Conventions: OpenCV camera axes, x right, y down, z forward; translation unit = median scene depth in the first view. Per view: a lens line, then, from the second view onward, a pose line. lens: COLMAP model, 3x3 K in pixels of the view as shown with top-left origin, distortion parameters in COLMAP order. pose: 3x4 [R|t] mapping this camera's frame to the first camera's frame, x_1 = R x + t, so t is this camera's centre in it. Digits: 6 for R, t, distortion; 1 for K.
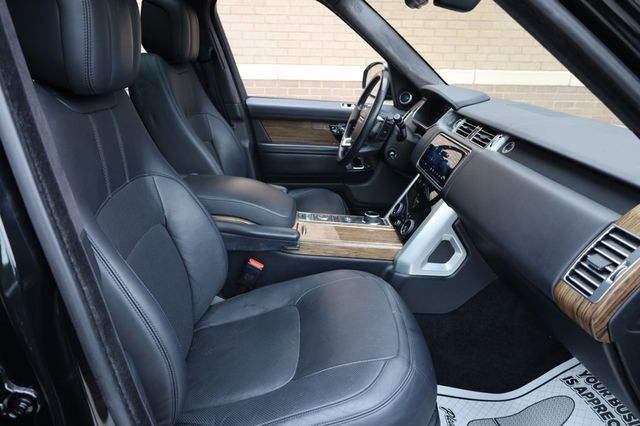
lens RADIAL K [[440.5, 0, 324.9], [0, 440.5, 208.2], [0, 0, 1]] dist [-0.004166, -0.003104]
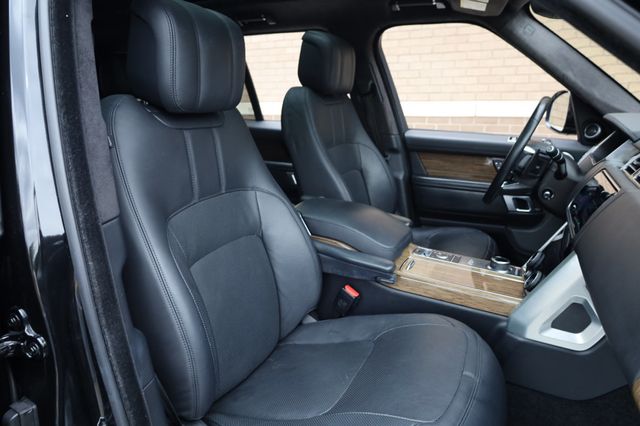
lens RADIAL K [[440.5, 0, 316.7], [0, 440.5, 208.9], [0, 0, 1]] dist [-0.004166, -0.003104]
pose [[0.879602, 0.088185, -0.467465, 0.206217], [-0.128371, 0.990214, -0.054750, 0.009216], [0.458062, 0.108167, 0.882315, 0.085484]]
